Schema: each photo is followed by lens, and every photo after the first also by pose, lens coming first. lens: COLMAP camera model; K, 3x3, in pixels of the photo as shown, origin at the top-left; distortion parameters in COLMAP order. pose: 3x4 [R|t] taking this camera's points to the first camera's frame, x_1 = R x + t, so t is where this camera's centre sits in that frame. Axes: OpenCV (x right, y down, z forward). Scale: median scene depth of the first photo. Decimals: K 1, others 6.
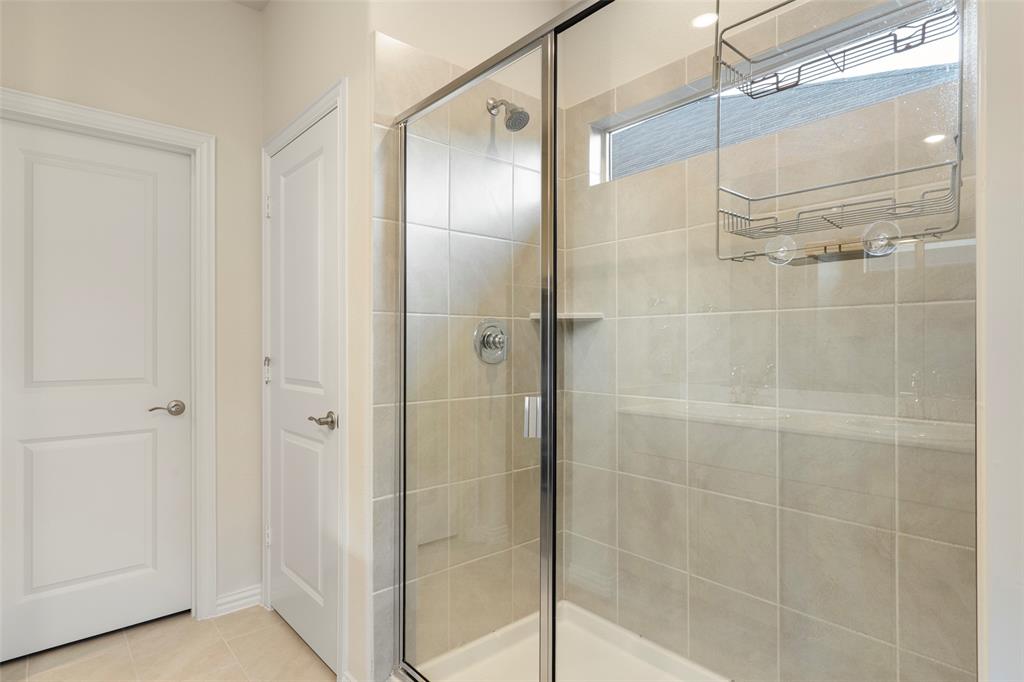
lens RADIAL K [[537.0, 0, 504.4], [0, 537.0, 342.4], [0, 0, 1]] dist [0.001461, 0.000712]
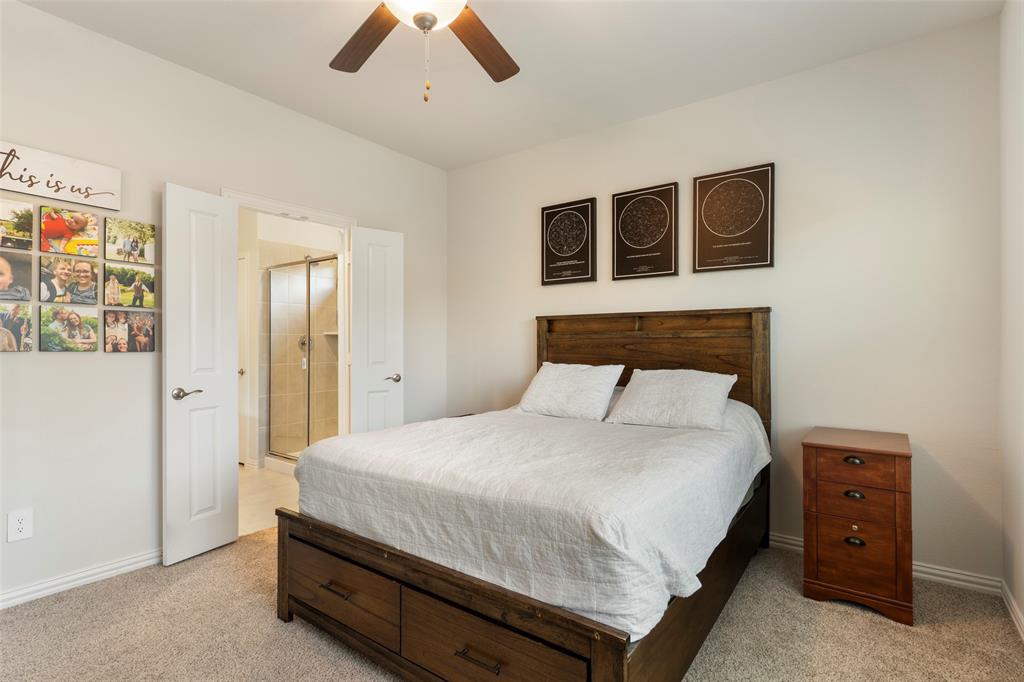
lens RADIAL K [[487.4, 0, 506.4], [0, 487.4, 341.6], [0, 0, 1]] dist [0.003156, 0.001373]
pose [[0.974734, 0.000767, 0.223369, 0.475876], [-0.000069, 0.999995, -0.003134, -0.000666], [-0.223370, 0.003040, 0.974729, -1.882389]]
